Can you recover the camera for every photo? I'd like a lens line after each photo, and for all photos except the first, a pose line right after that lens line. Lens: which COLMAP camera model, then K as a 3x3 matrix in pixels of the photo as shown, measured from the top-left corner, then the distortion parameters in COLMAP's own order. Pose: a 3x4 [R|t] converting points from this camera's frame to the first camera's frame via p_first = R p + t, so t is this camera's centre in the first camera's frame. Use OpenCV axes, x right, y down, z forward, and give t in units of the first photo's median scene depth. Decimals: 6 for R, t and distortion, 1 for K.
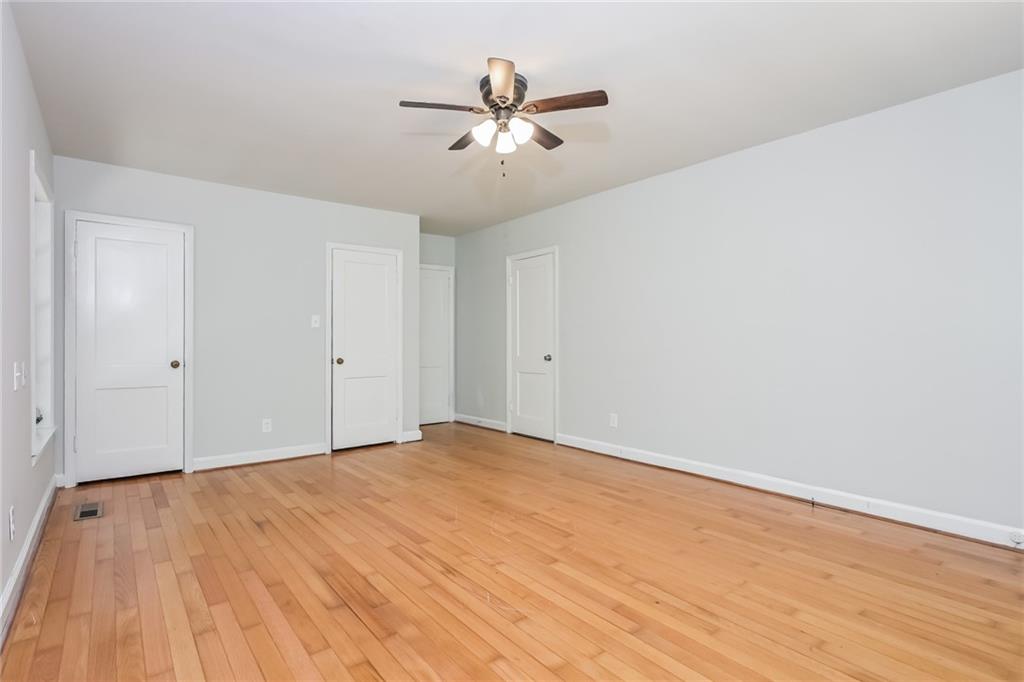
lens RADIAL K [[493.5, 0, 509.7], [0, 493.5, 341.7], [0, 0, 1]] dist [-0.000553, -0.000196]
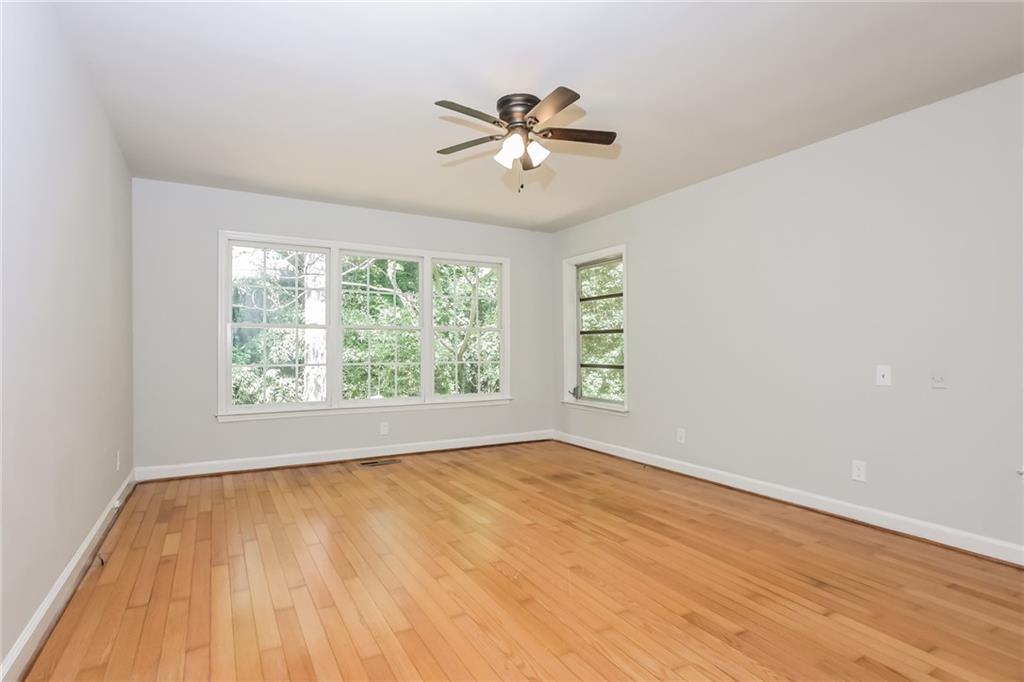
lens RADIAL K [[493.5, 0, 513.2], [0, 493.5, 343.6], [0, 0, 1]] dist [-0.000553, -0.000196]
pose [[-0.986545, -0.000597, 0.163487, -0.188742], [-0.001768, 0.999974, -0.007012, -0.005700], [-0.163479, -0.007207, -0.986521, 2.273679]]
